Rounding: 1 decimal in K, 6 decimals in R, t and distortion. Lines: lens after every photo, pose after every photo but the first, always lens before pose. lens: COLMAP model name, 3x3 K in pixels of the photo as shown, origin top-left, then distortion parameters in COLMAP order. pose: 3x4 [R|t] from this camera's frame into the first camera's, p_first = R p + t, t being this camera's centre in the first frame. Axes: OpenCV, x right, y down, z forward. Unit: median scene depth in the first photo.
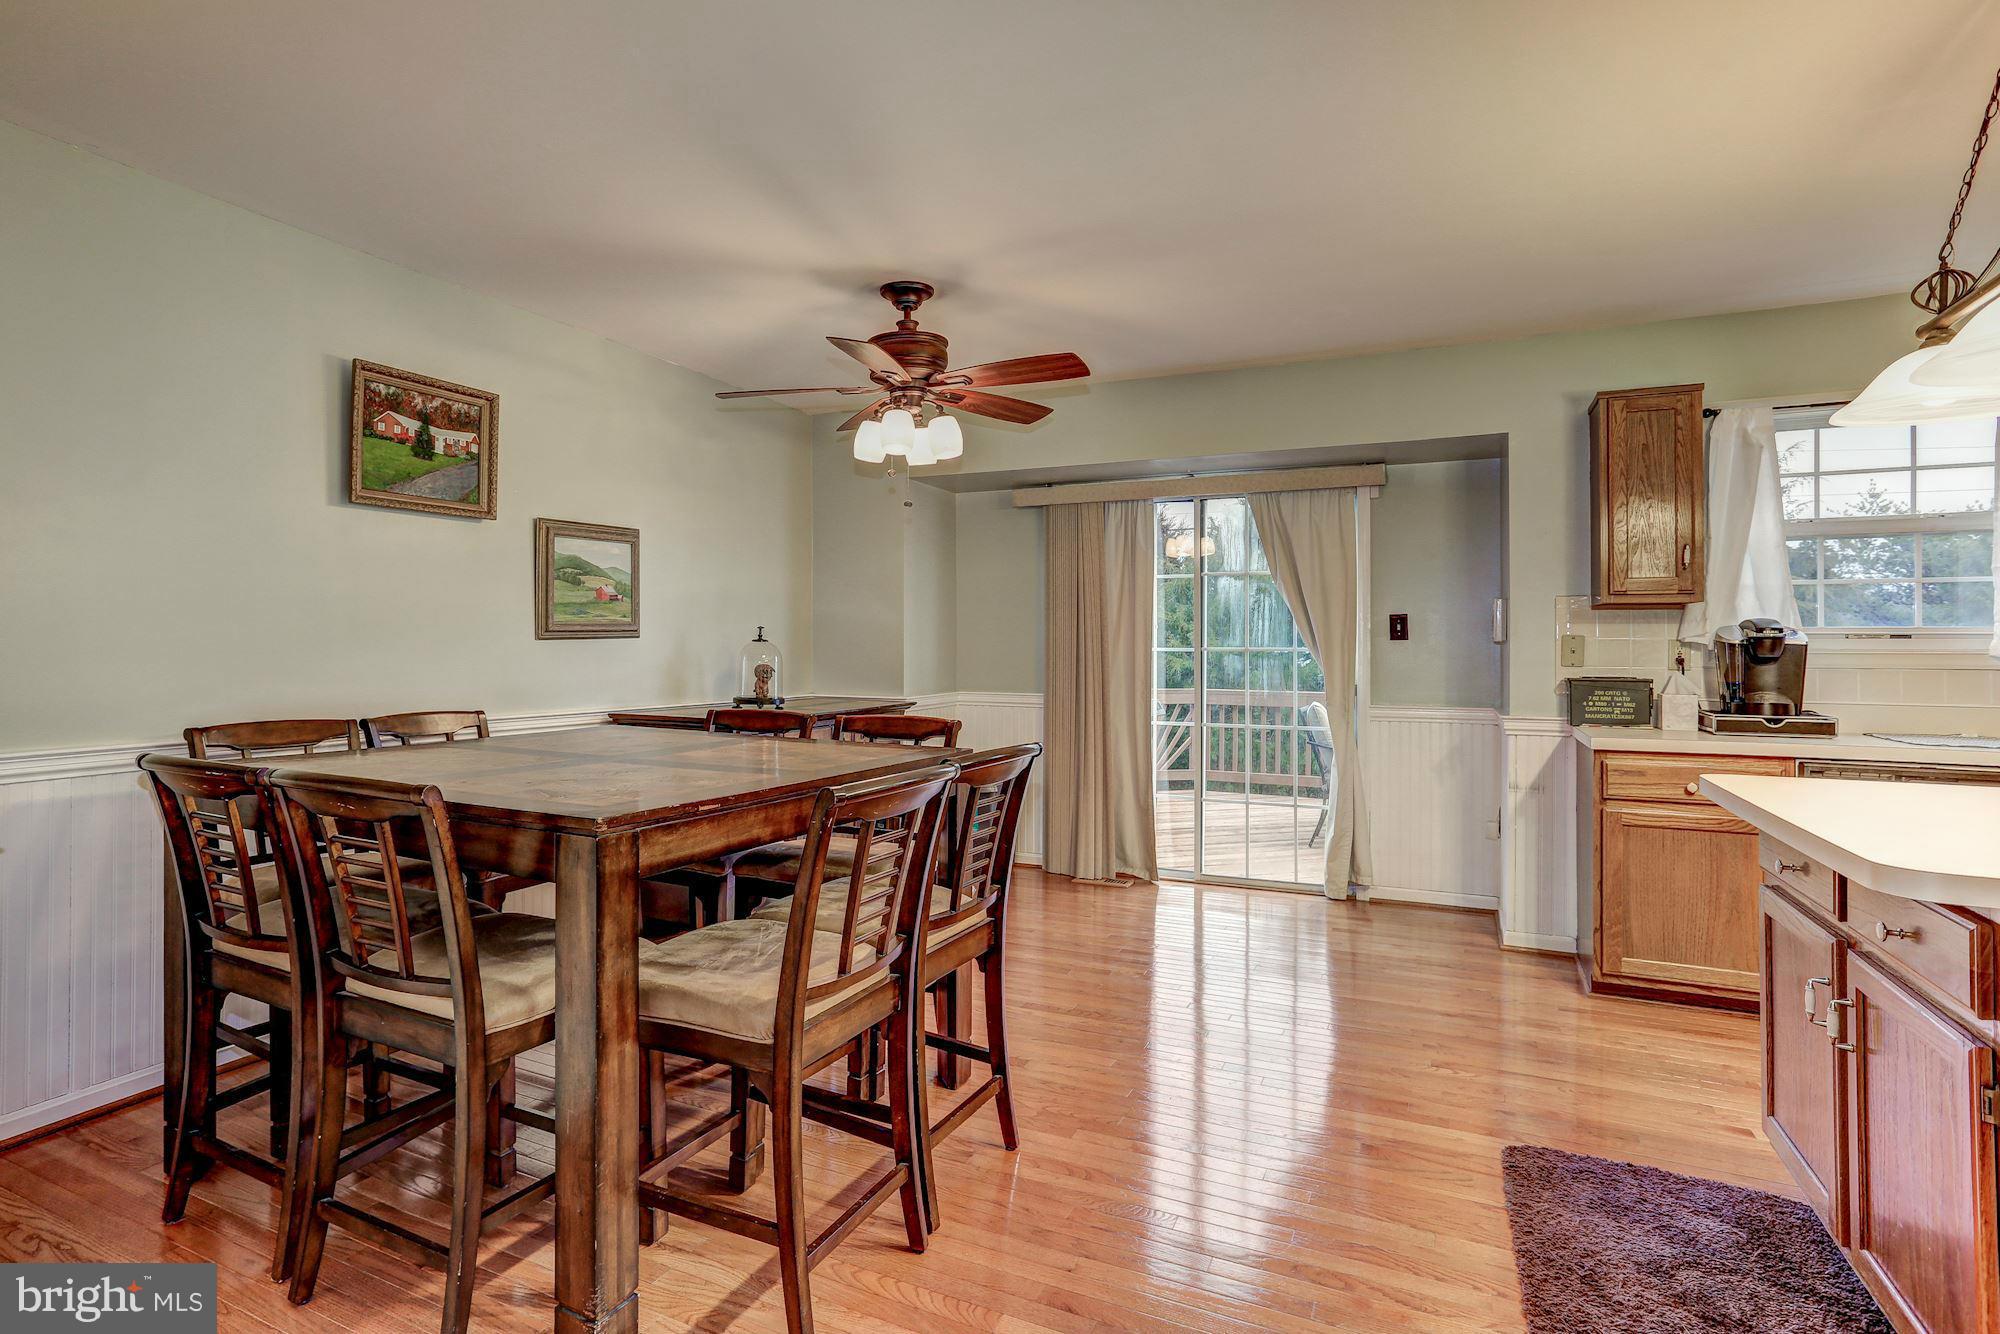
lens RADIAL K [[1034.4, 0, 934.4], [0, 1034.4, 631.2], [0, 0, 1]] dist [-0.061297, 0.040443]
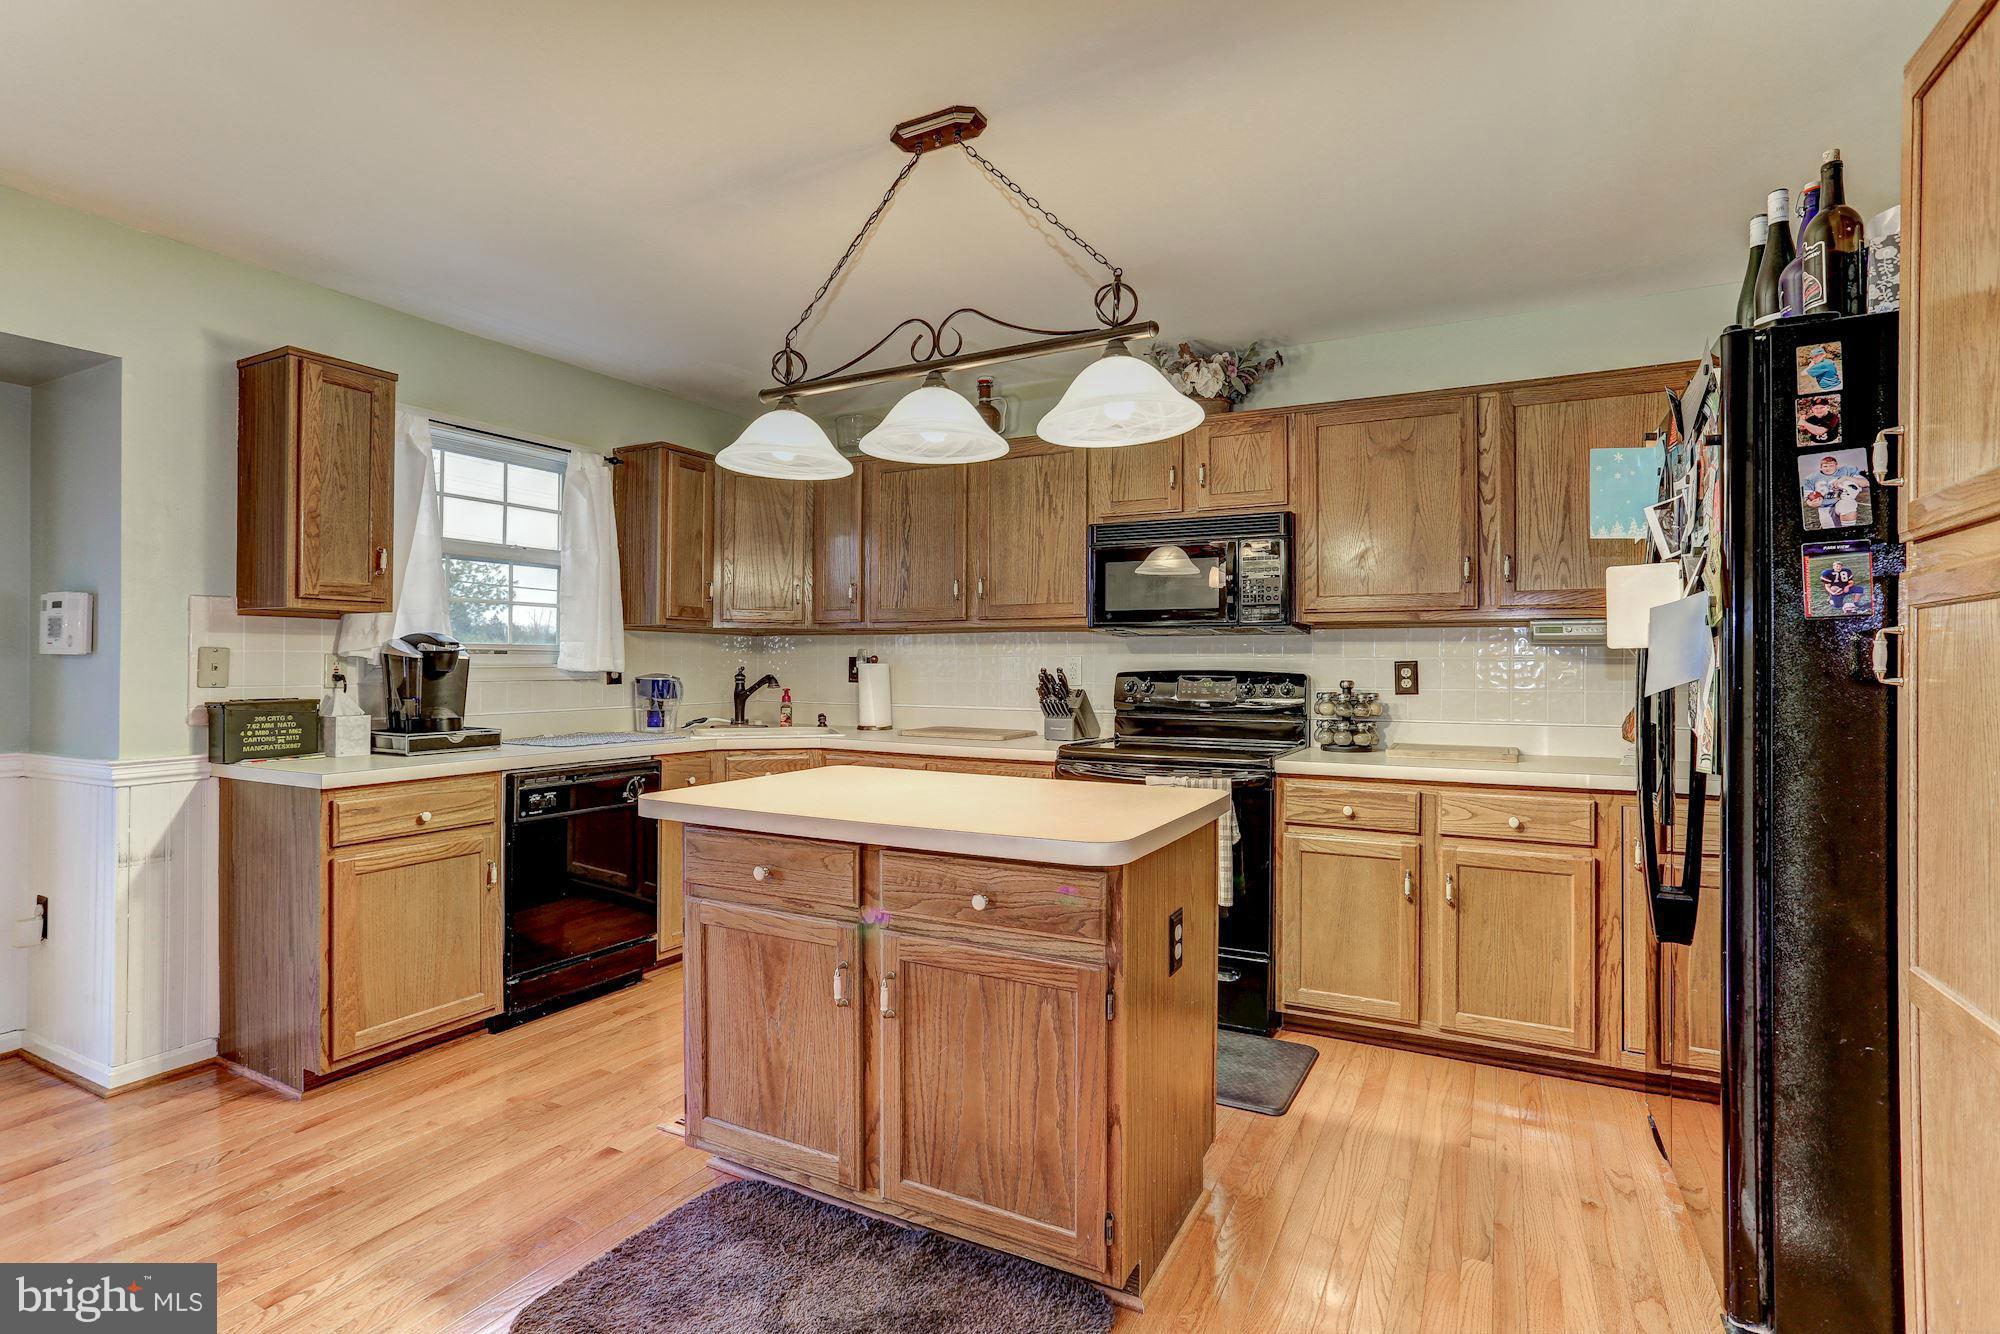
lens RADIAL K [[970.3, 0, 997.0], [0, 970.3, 658.3], [0, 0, 1]] dist [-0.059775, 0.041144]
pose [[0.029779, 0.001833, 0.999555, -0.081844], [-0.013384, 0.999909, -0.001435, 0.006118], [-0.999467, -0.013336, 0.029801, 0.409283]]
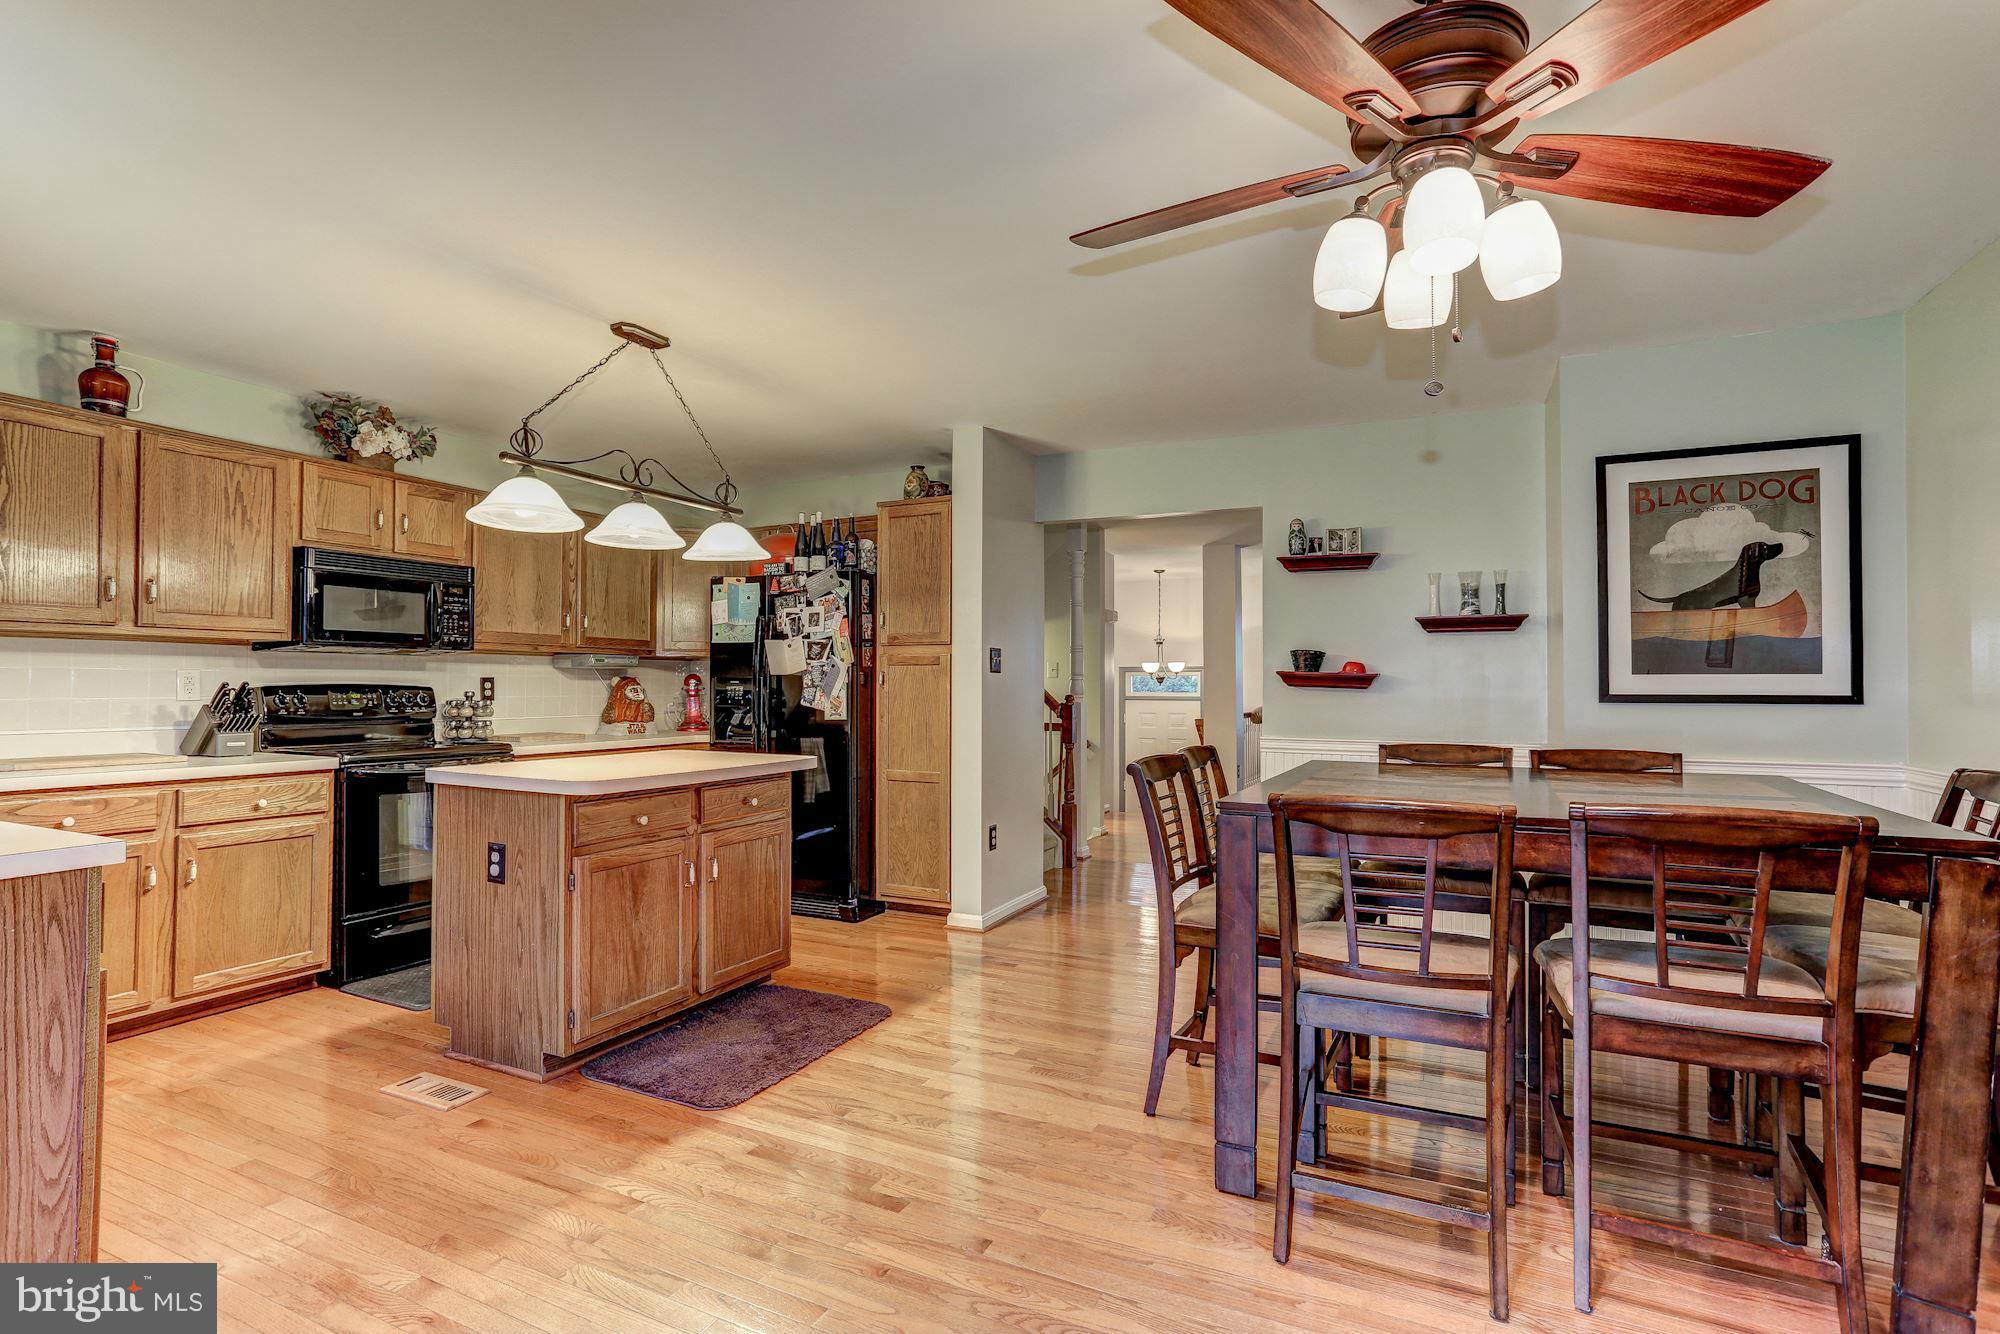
lens RADIAL K [[970.3, 0, 997.0], [0, 970.3, 658.3], [0, 0, 1]] dist [-0.059775, 0.041144]
pose [[-0.999860, -0.008515, -0.014429, 0.178323], [-0.007951, 0.999220, -0.038682, 0.021746], [0.014747, -0.038562, -0.999147, 1.389607]]
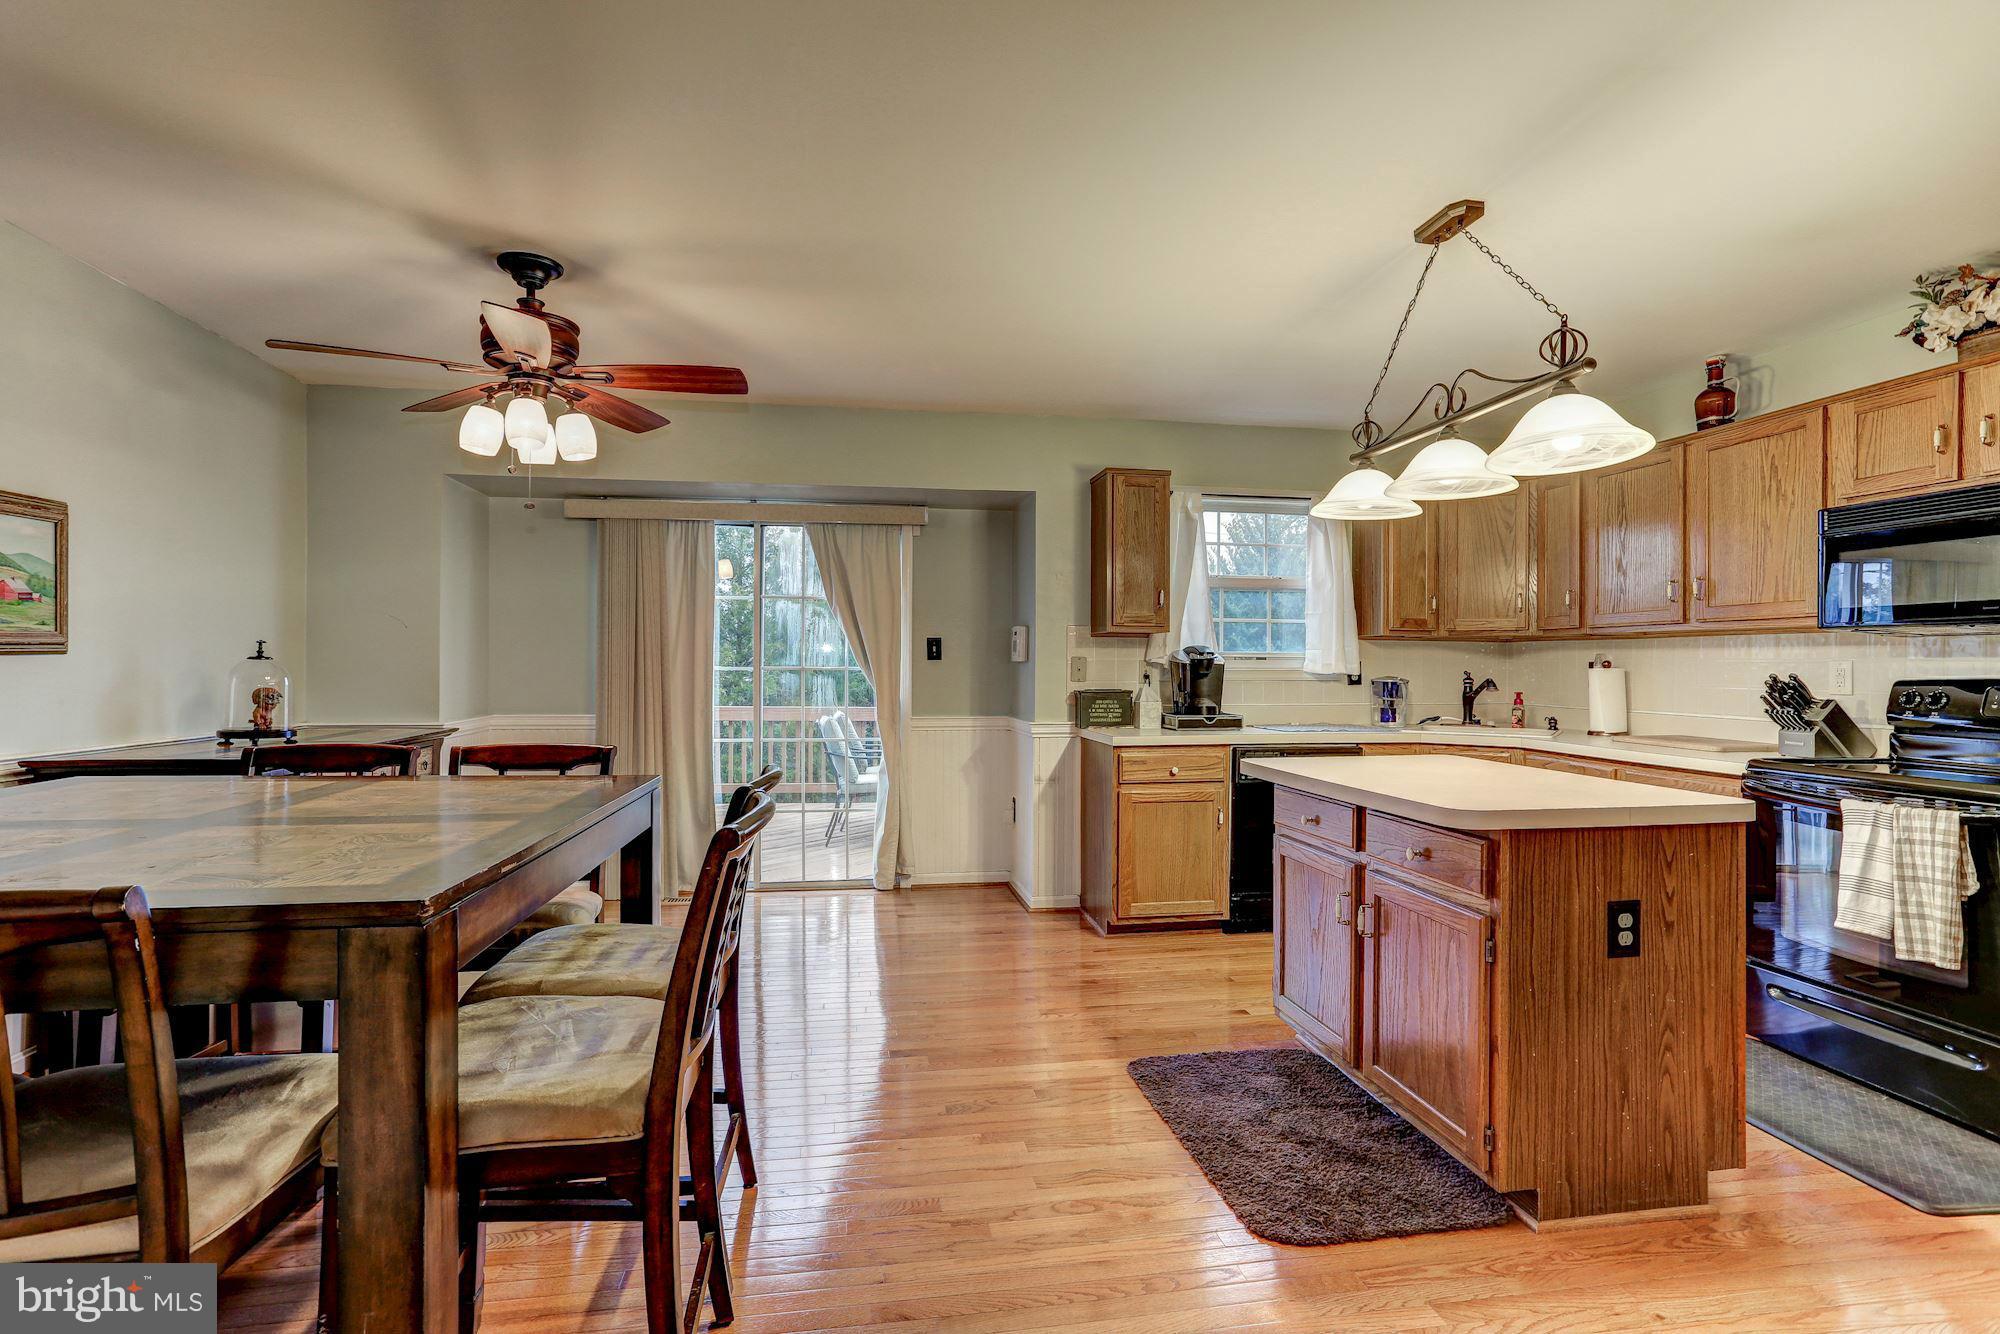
lens RADIAL K [[970.3, 0, 997.0], [0, 970.3, 658.3], [0, 0, 1]] dist [-0.059775, 0.041144]
pose [[0.807600, 0.004056, 0.589716, -0.178360], [-0.008650, 0.999950, 0.004968, 0.000848], [-0.589667, -0.009113, 0.807595, 0.089413]]
